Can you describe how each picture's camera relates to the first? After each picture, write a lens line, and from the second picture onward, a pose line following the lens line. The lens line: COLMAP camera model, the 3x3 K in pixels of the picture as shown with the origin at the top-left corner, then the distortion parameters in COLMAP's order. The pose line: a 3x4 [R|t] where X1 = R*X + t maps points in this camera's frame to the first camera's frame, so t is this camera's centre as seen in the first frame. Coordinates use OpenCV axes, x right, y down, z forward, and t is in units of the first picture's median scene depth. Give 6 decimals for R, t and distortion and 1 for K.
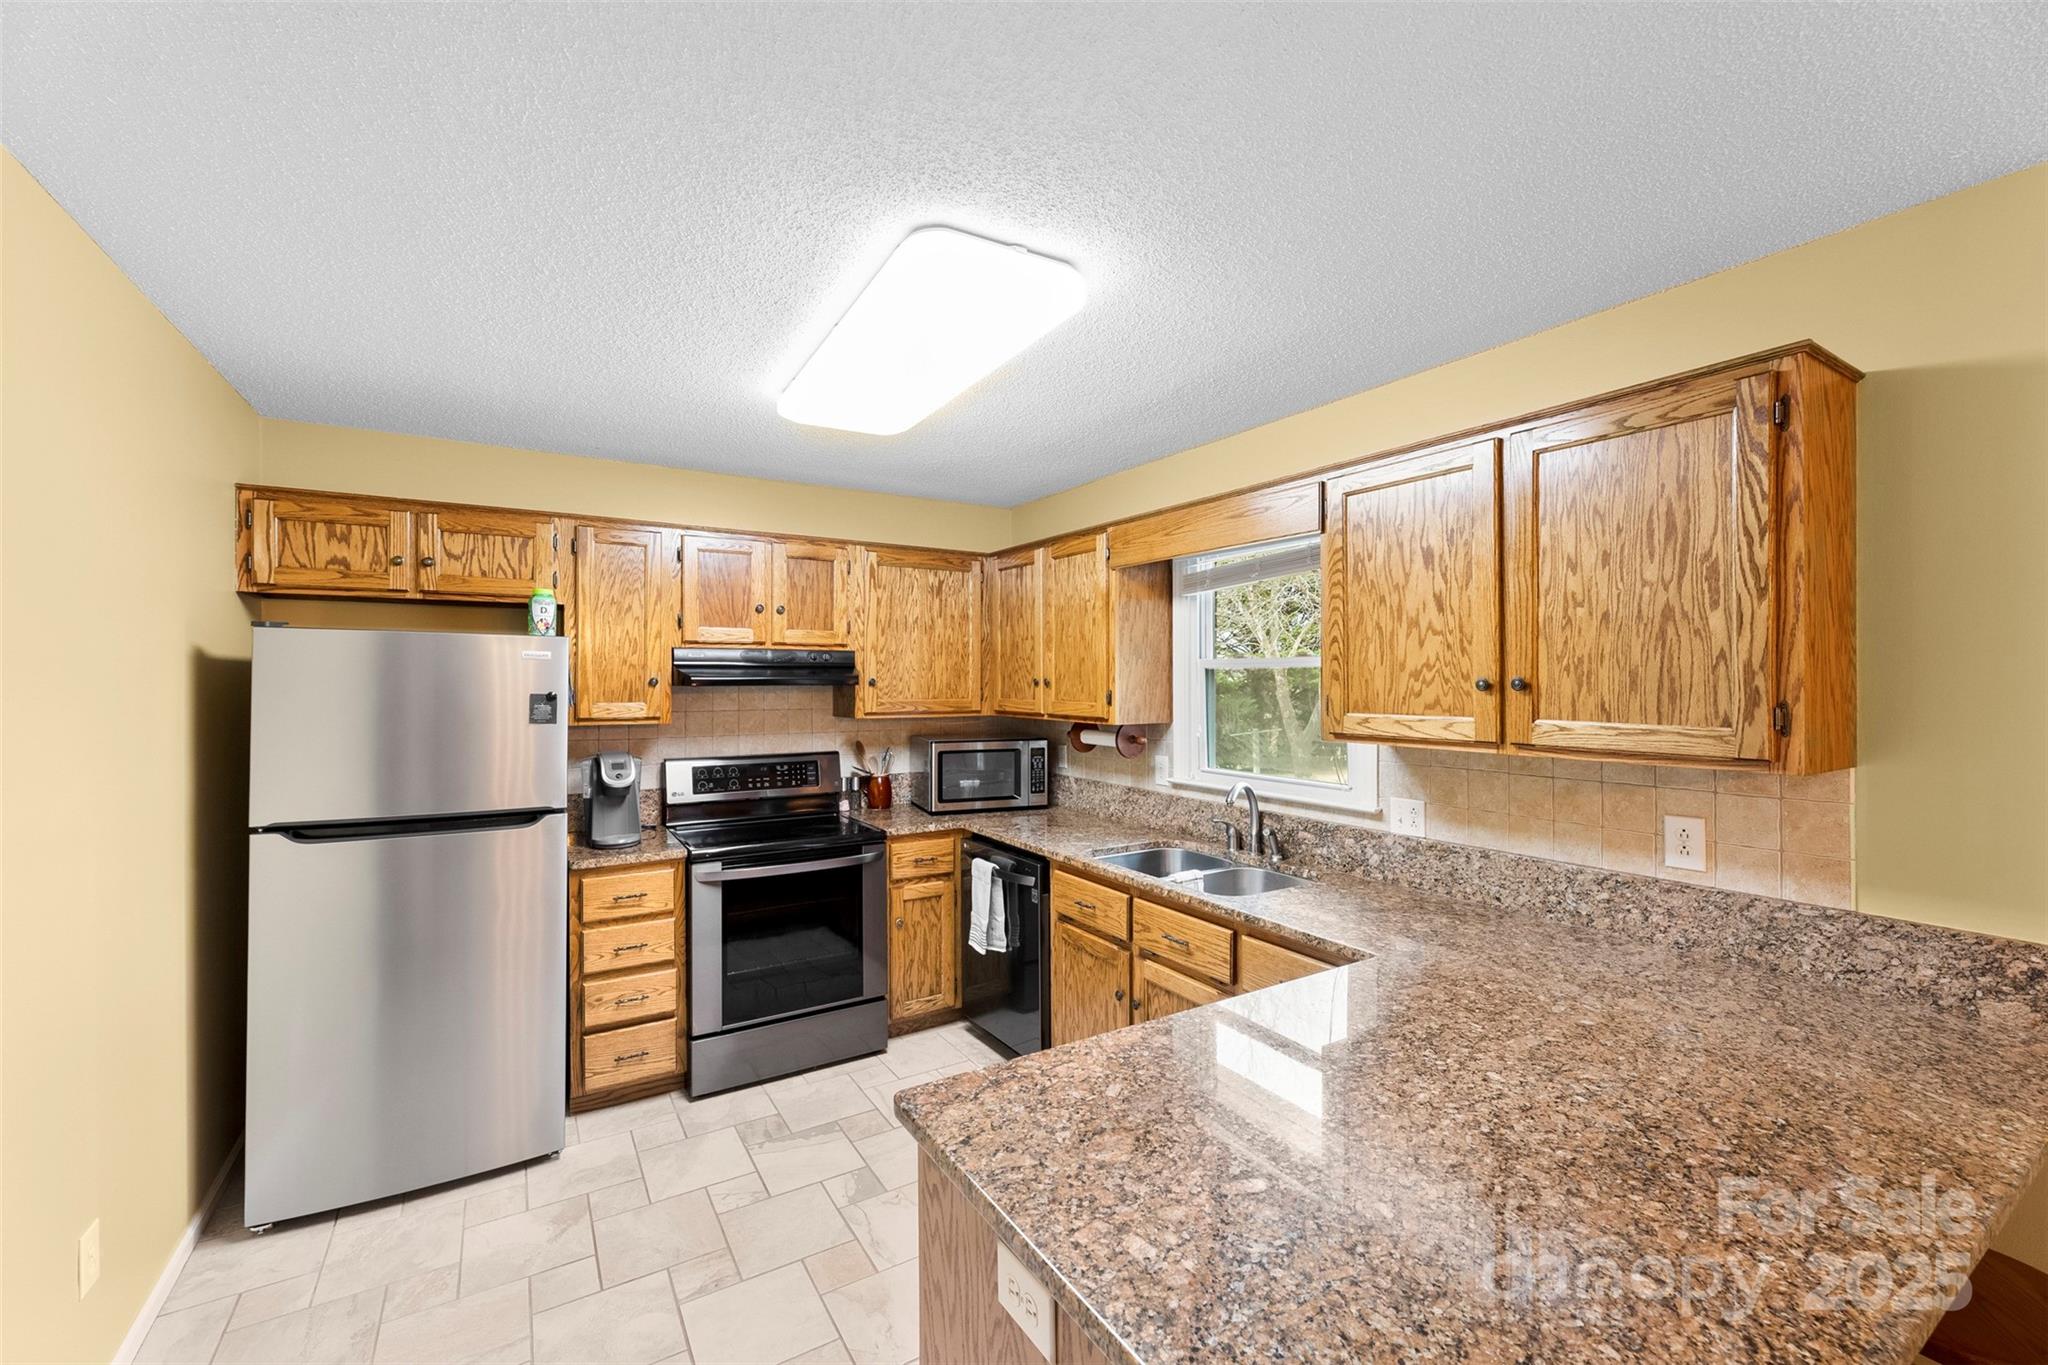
lens RADIAL K [[829.0, 0, 1024.6], [0, 829.0, 685.5], [0, 0, 1]] dist [-0.001274, 0.000281]
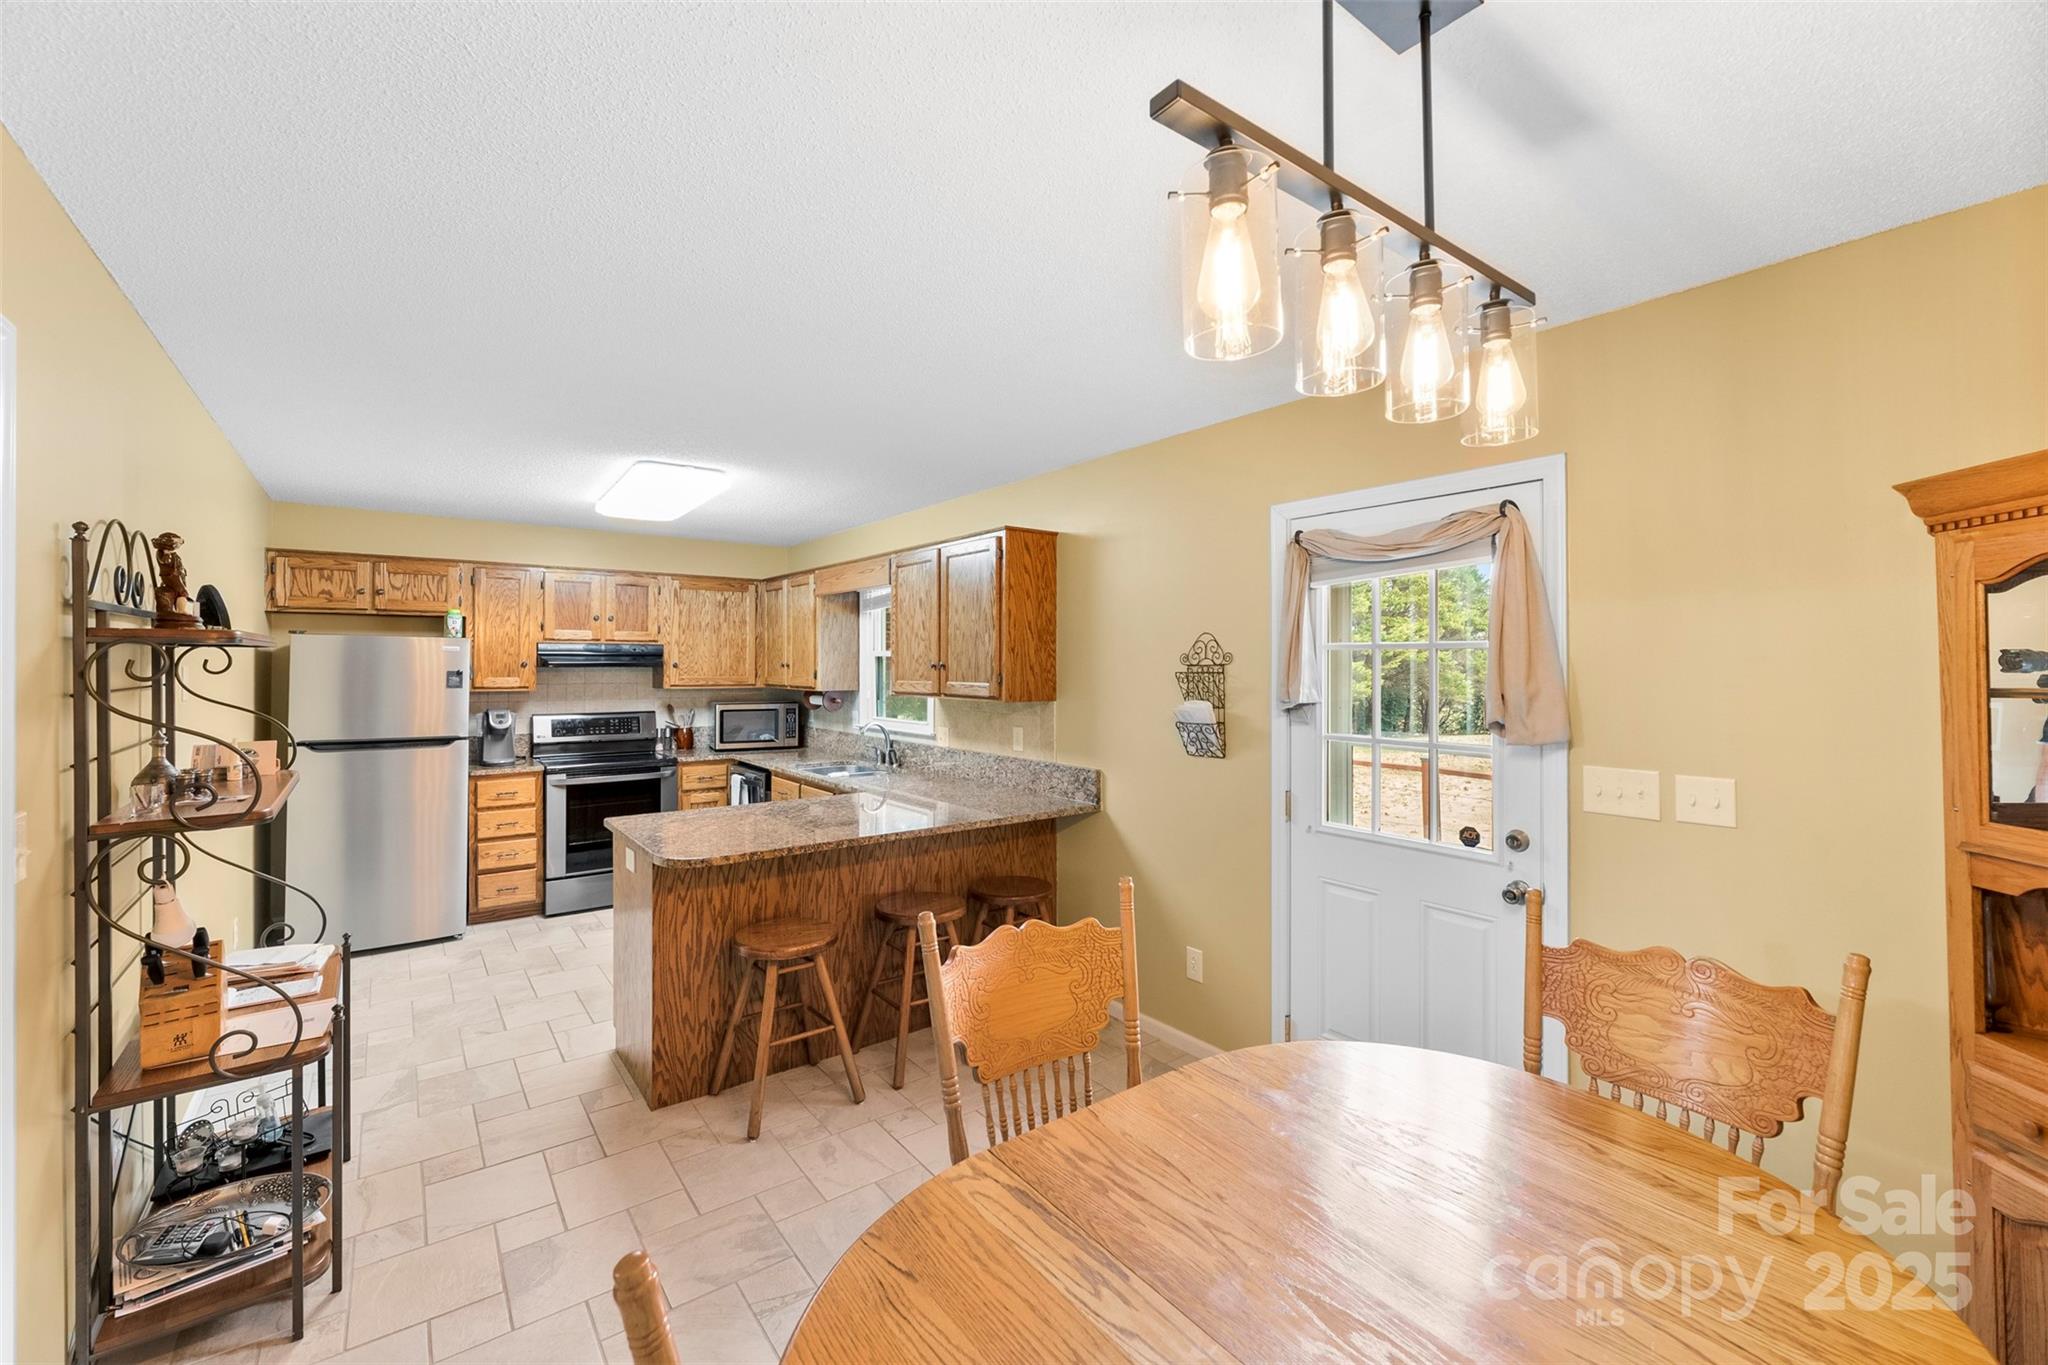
lens RADIAL K [[829.0, 0, 1012.7], [0, 829.0, 663.0], [0, 0, 1]] dist [-0.001274, 0.000281]
pose [[0.995831, 0.001526, 0.091208, 0.369847], [-0.000701, 0.999959, -0.009080, 0.007219], [-0.091218, 0.008978, 0.995790, -0.727177]]
